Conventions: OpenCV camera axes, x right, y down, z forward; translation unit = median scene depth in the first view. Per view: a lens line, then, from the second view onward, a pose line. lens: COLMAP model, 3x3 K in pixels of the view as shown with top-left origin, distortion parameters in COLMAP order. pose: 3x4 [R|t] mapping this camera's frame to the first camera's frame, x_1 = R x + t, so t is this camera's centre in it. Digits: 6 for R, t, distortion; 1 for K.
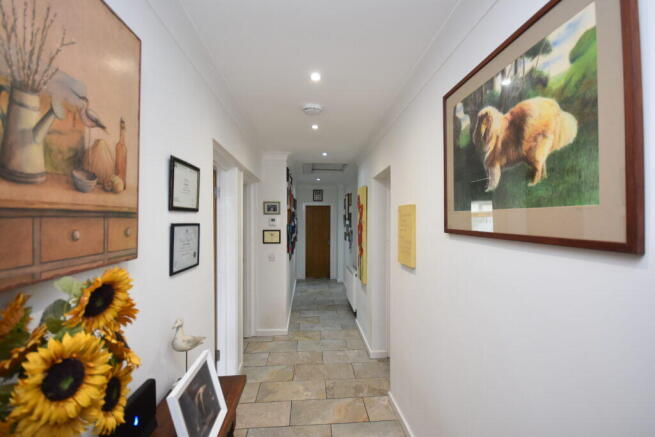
lens RADIAL K [[285.6, 0, 327.5], [0, 285.6, 219.9], [0, 0, 1]] dist [-0.008006, -0.005827]
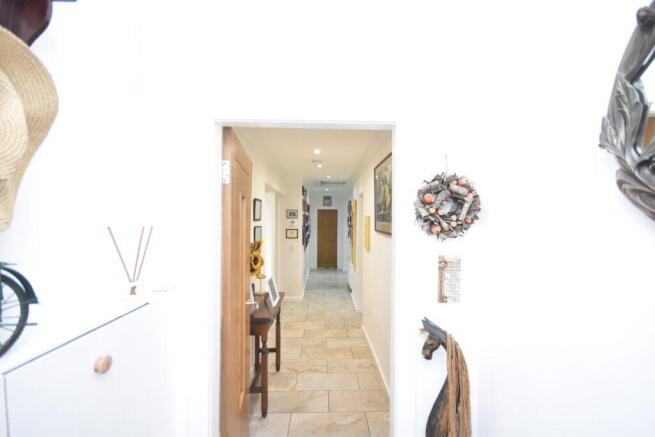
lens RADIAL K [[285.6, 0, 328.5], [0, 285.6, 217.1], [0, 0, 1]] dist [-0.008006, -0.005827]
pose [[0.998765, 0.002933, -0.049588, 0.060135], [-0.003238, 0.999976, -0.006056, -0.016356], [0.049569, 0.006209, 0.998751, -0.424861]]
